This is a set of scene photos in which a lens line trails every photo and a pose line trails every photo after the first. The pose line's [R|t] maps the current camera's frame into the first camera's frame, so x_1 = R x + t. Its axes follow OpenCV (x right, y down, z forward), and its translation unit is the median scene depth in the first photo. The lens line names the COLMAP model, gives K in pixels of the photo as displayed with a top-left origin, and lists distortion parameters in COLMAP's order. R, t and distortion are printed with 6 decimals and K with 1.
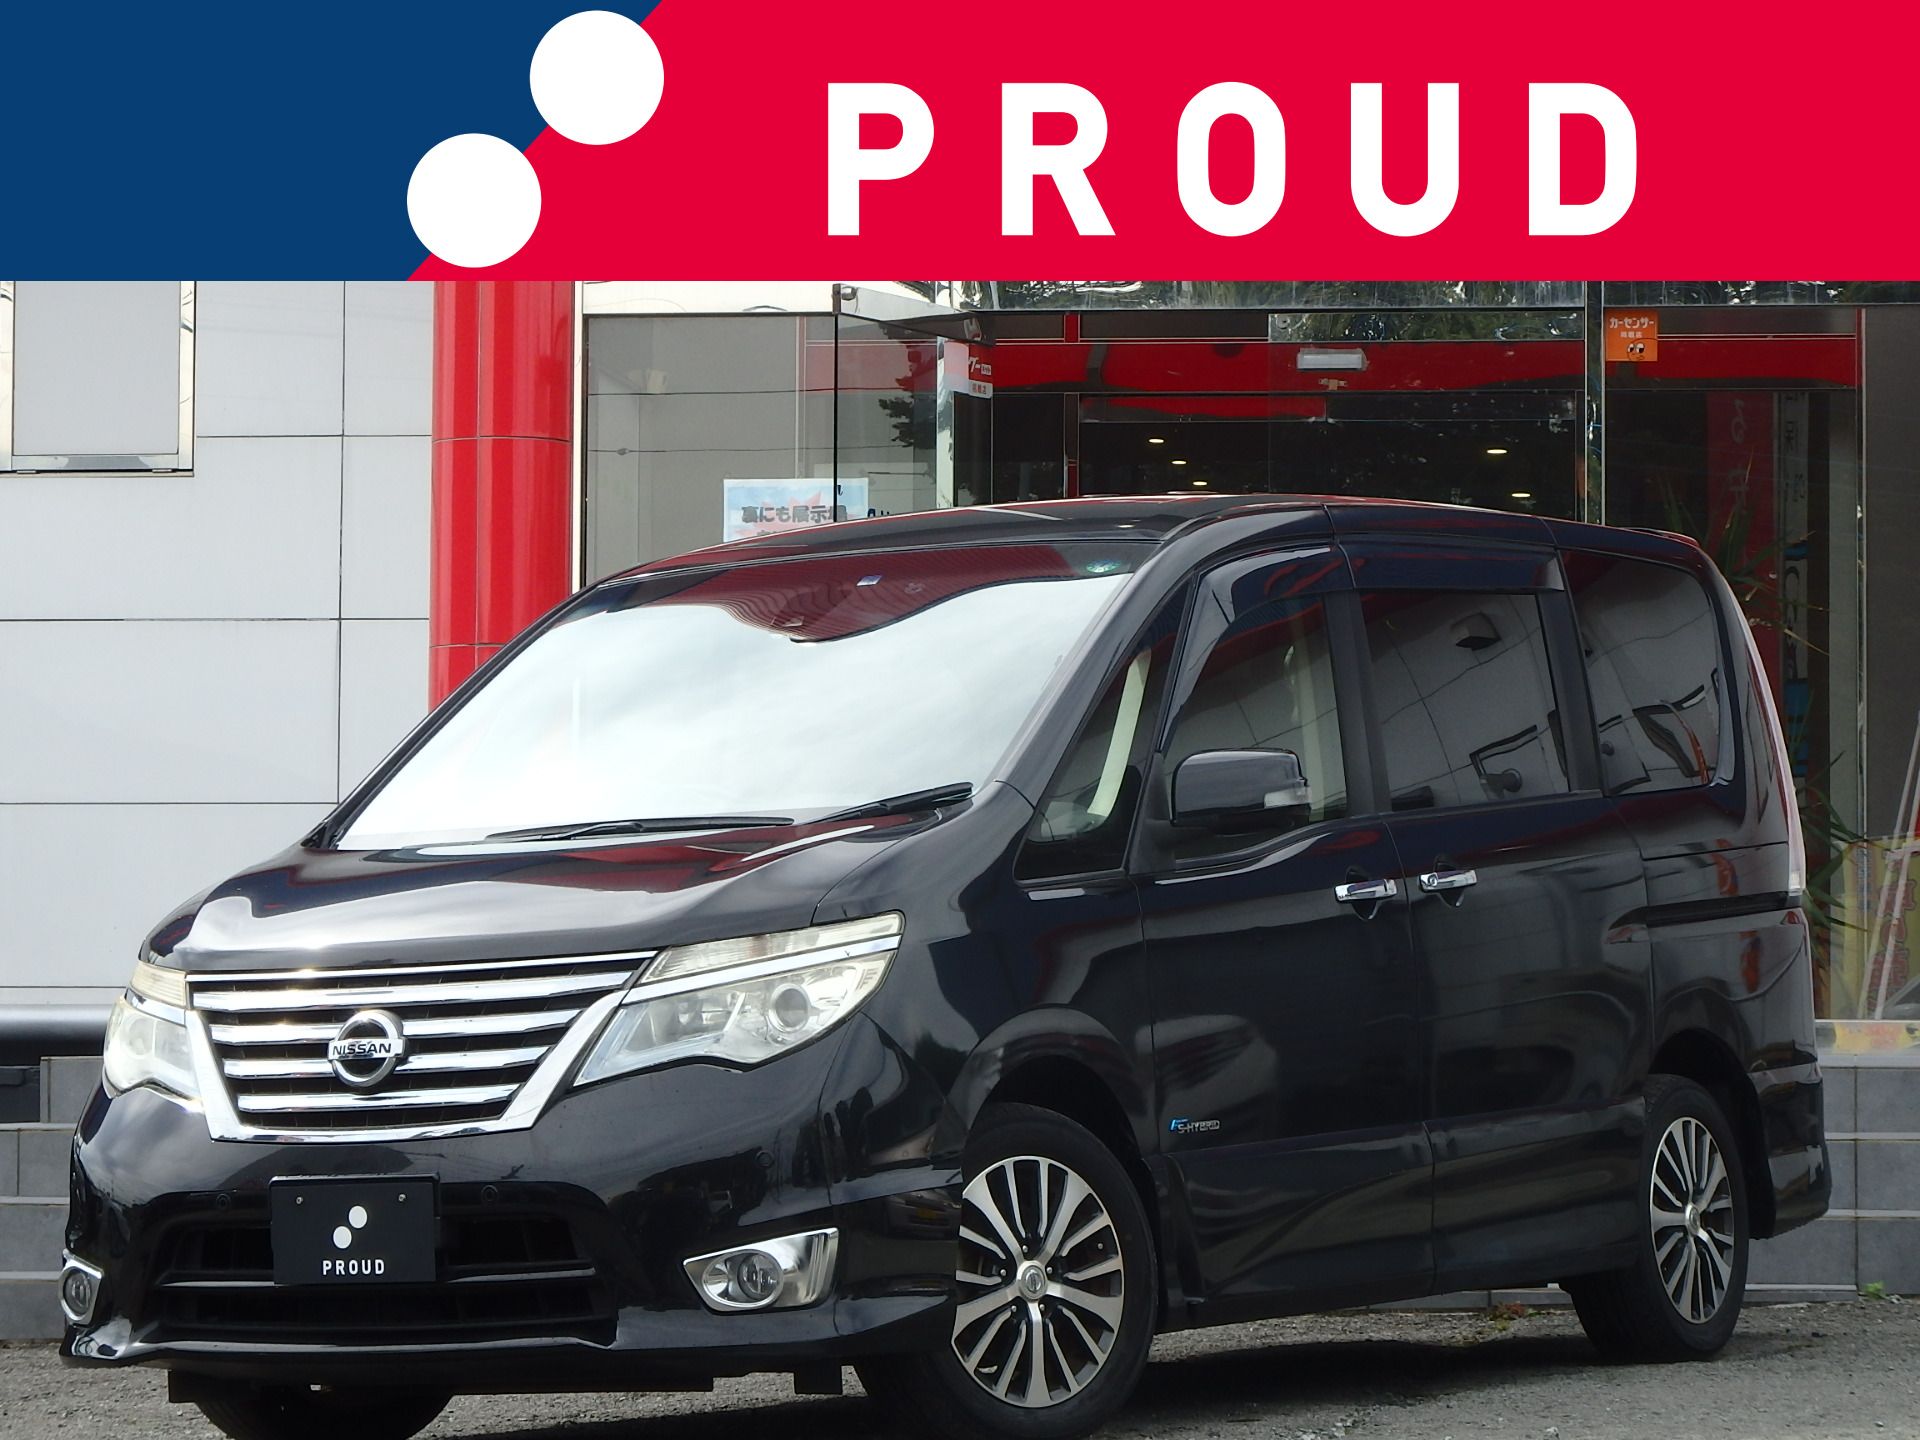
lens RADIAL K [[6489.0, 0, 960.4], [0, 6489.0, 719.0], [0, 0, 1]] dist [0.862997, 0.000000]
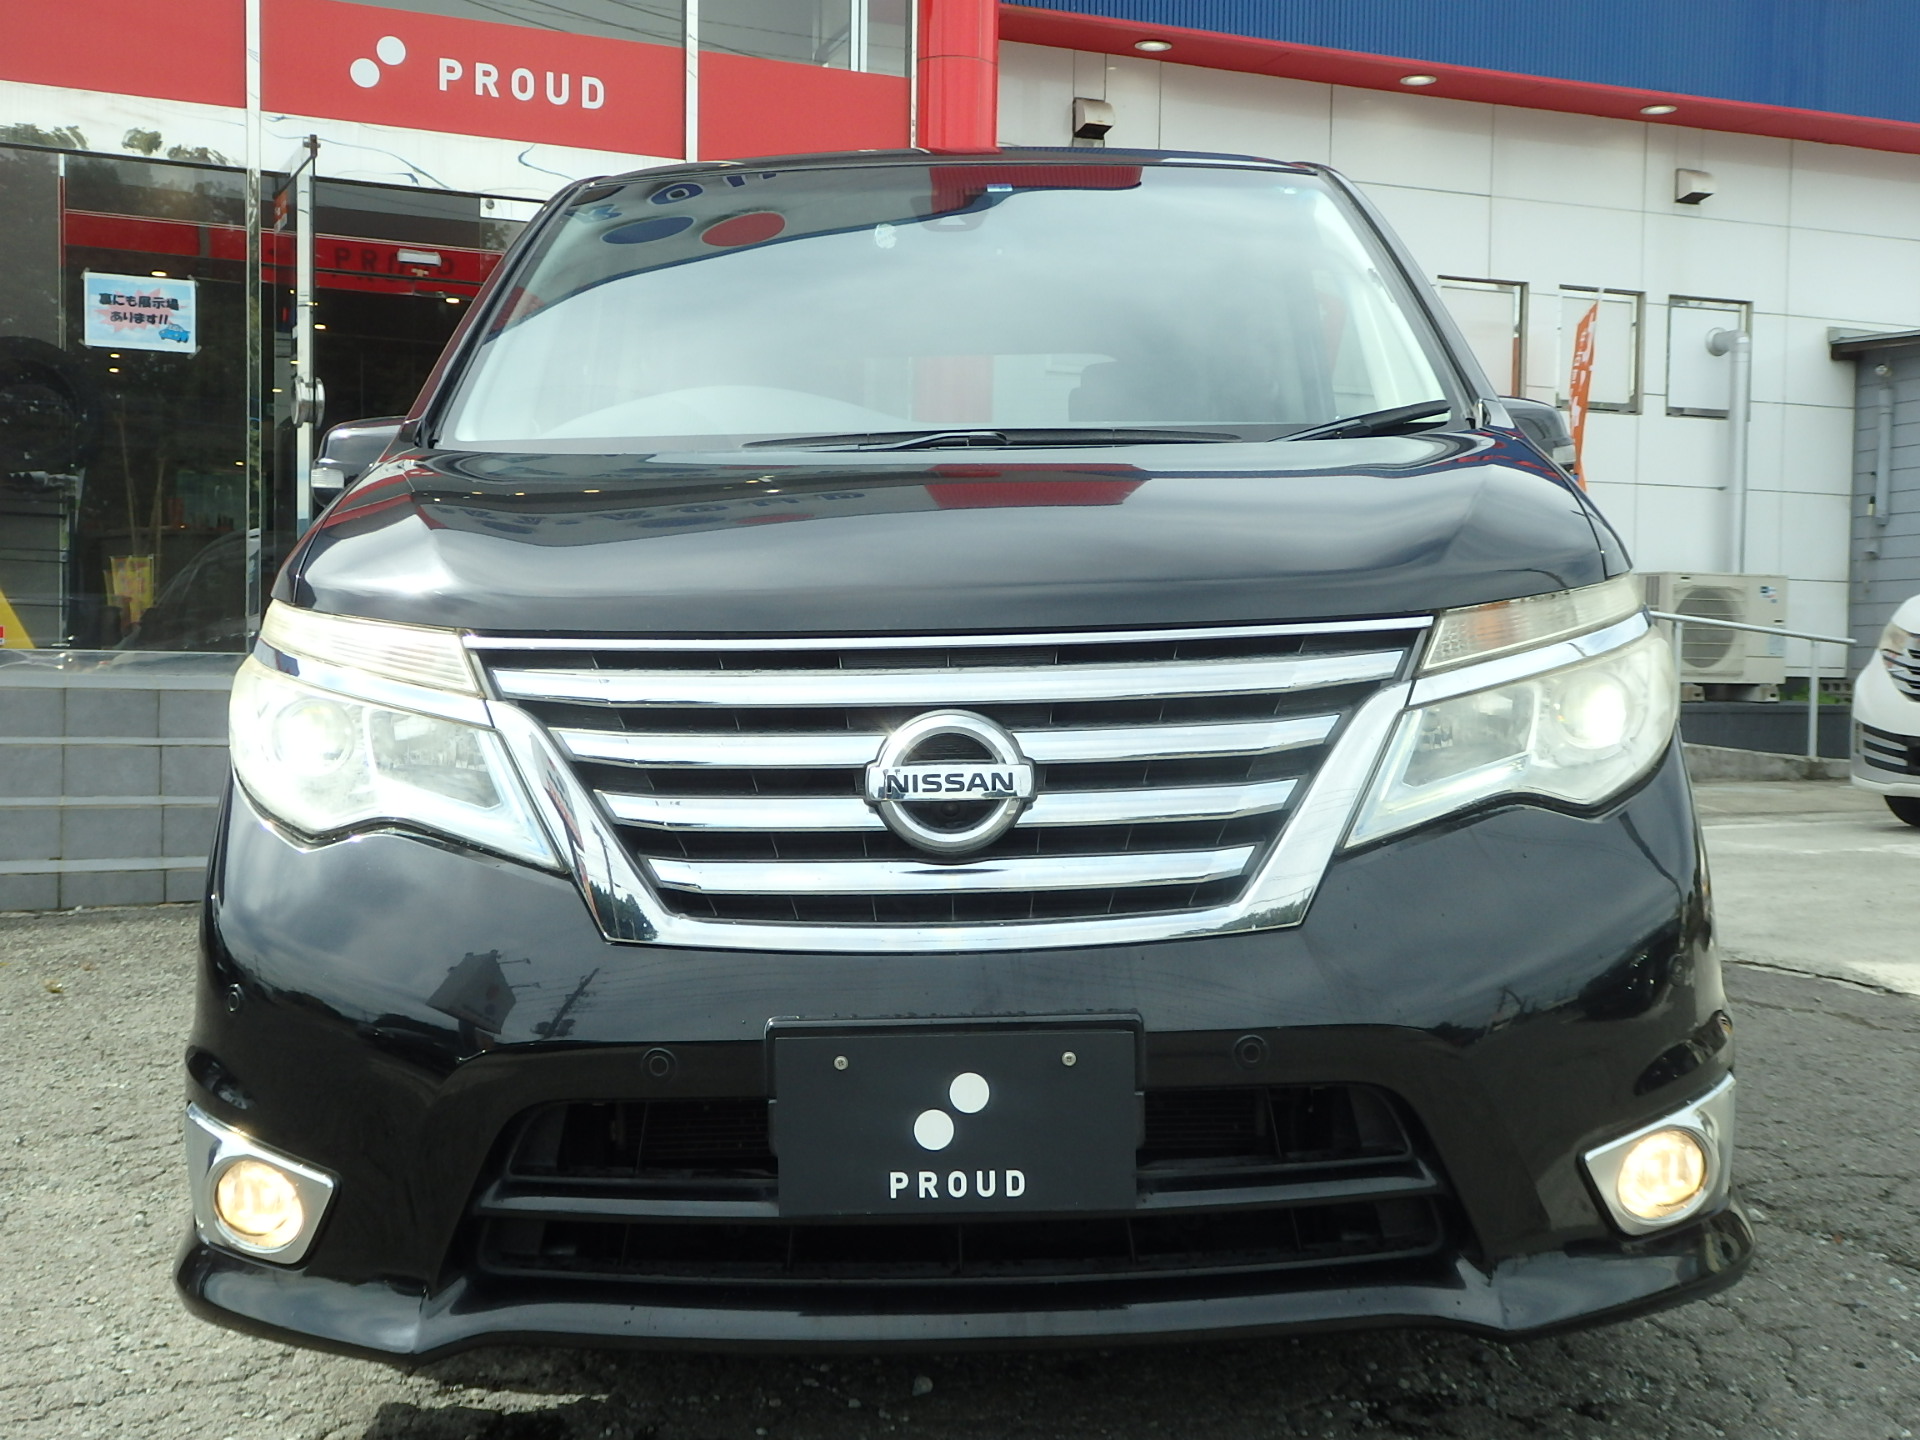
lens RADIAL K [[2102.0, 0, 958.4], [0, 2102.0, 720.6], [0, 0, 1]] dist [-0.005183, 0.000000]
pose [[0.853201, -0.003888, 0.521568, -0.182047], [-0.037664, 0.996902, 0.069043, 0.033265], [-0.520221, -0.078552, 0.850412, 0.854114]]
